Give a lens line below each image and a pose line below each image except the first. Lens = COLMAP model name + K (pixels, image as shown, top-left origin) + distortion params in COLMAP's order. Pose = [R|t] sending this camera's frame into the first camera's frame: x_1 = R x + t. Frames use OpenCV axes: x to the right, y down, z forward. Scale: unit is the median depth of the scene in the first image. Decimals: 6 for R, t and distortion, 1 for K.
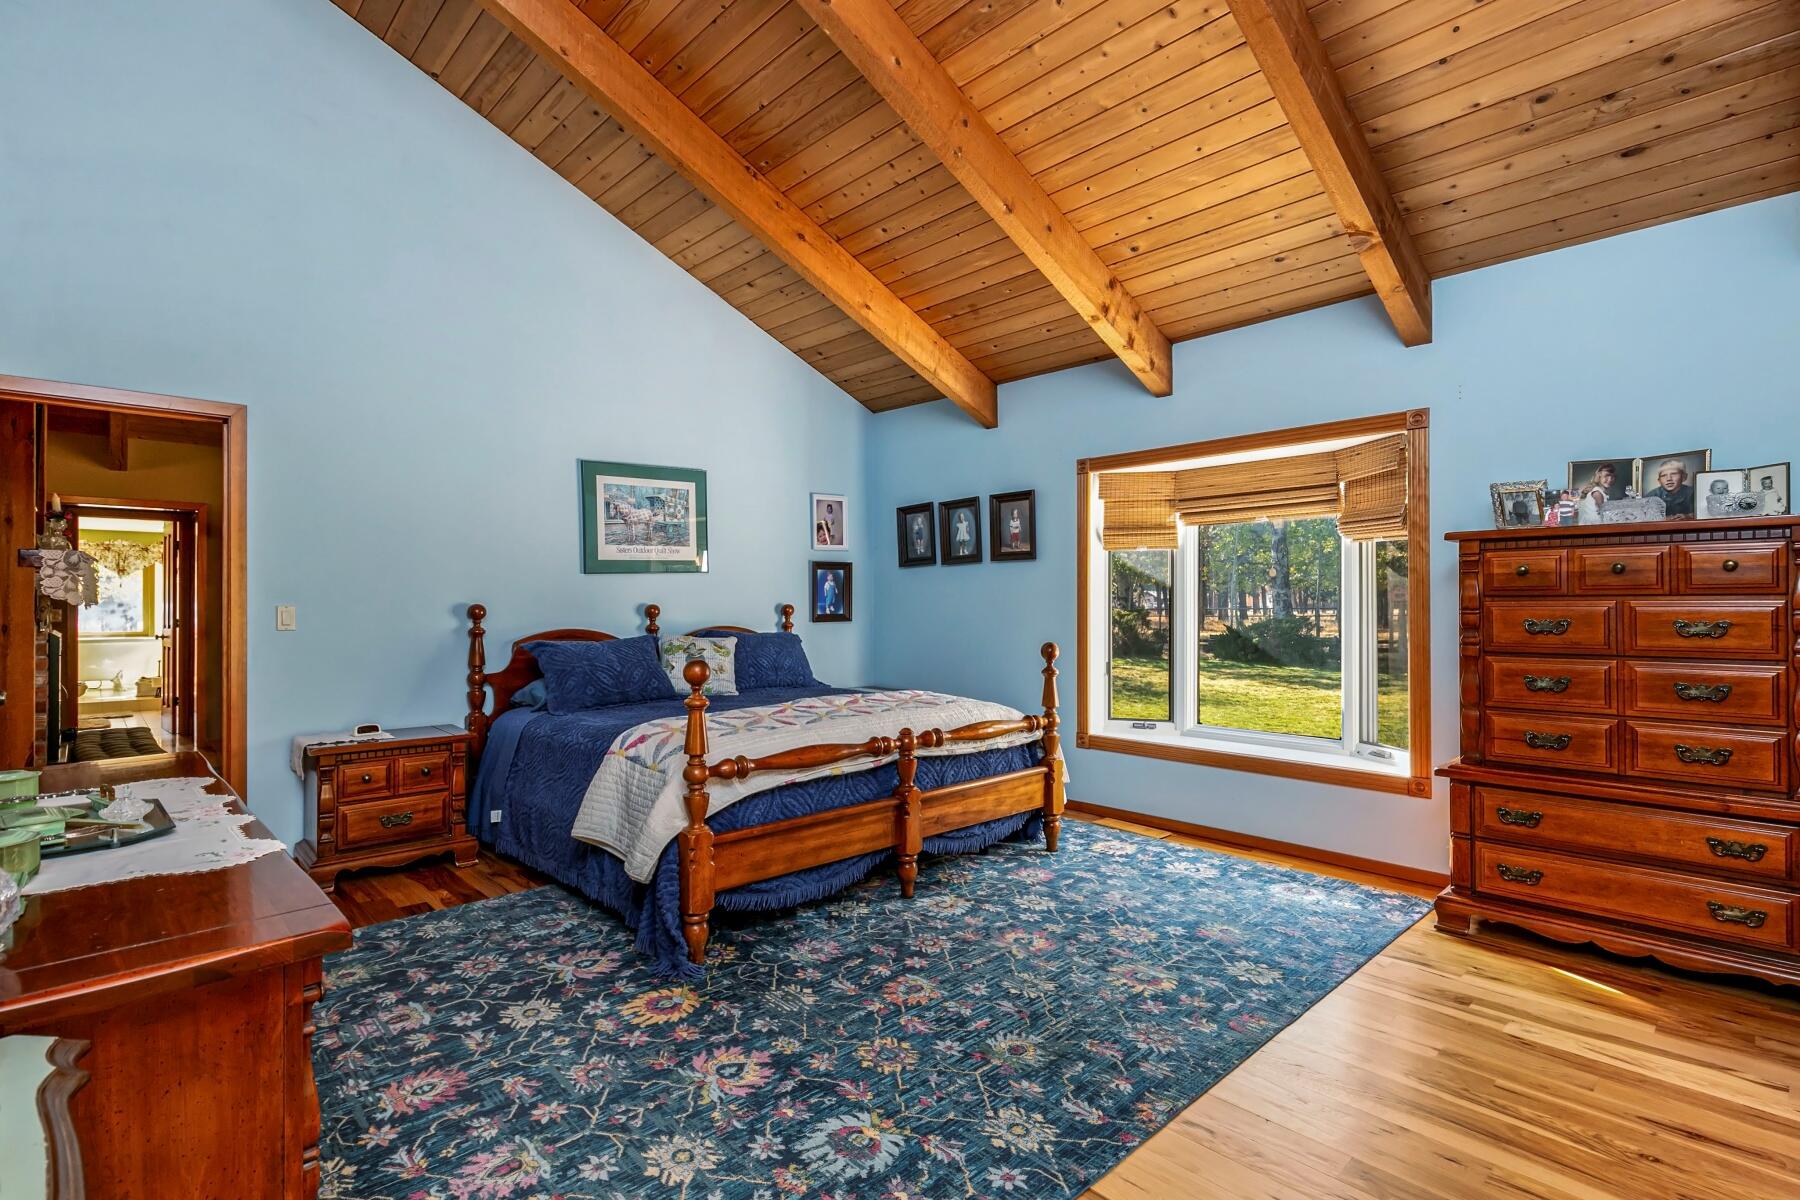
lens RADIAL K [[856.6, 0, 900.0], [0, 856.6, 600.0], [0, 0, 1]] dist [-0.000251, -0.000467]
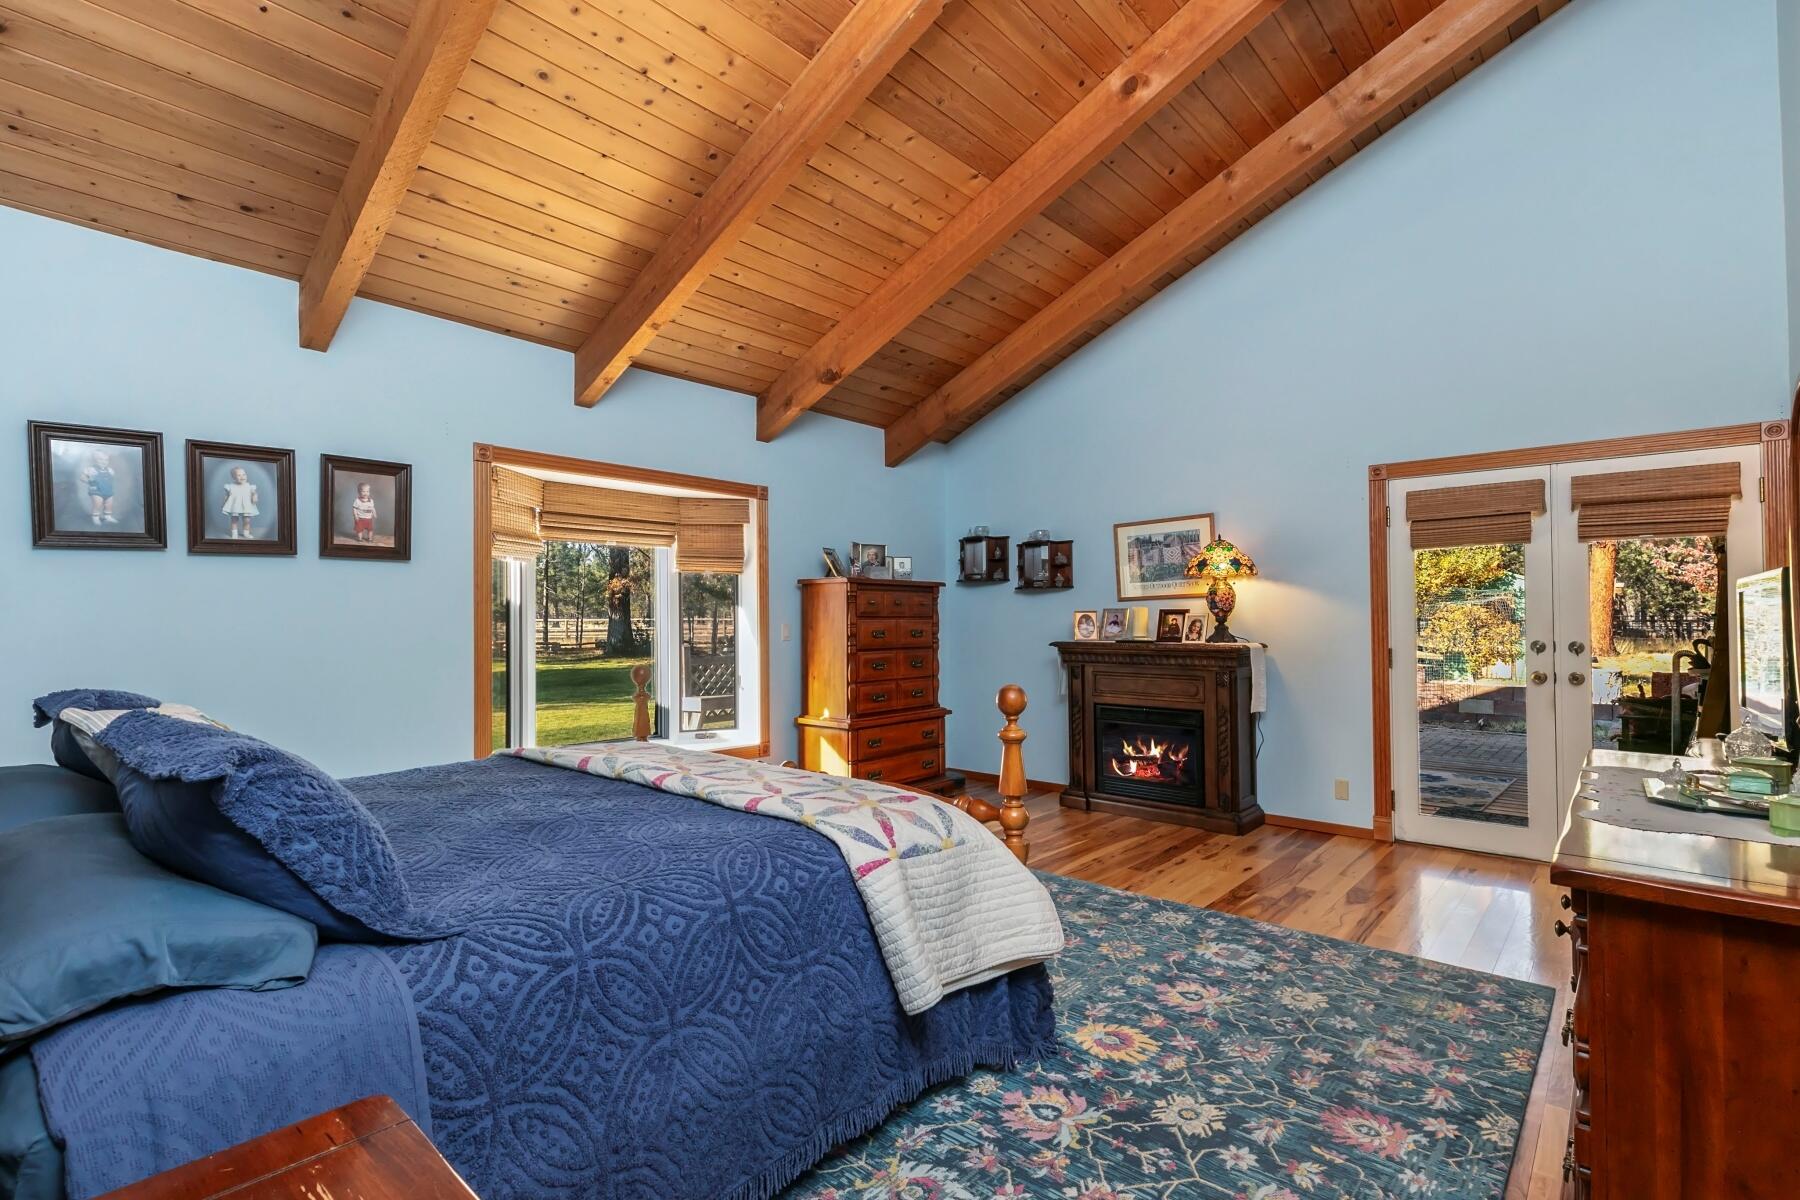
lens RADIAL K [[830.2, 0, 900.0], [0, 830.2, 600.0], [0, 0, 1]] dist [0.006164, 0.000621]
pose [[-0.079037, 0.021057, 0.996649, -1.362380], [-0.008036, 0.999731, -0.021759, -0.003200], [-0.996839, -0.009729, -0.078846, 1.492458]]
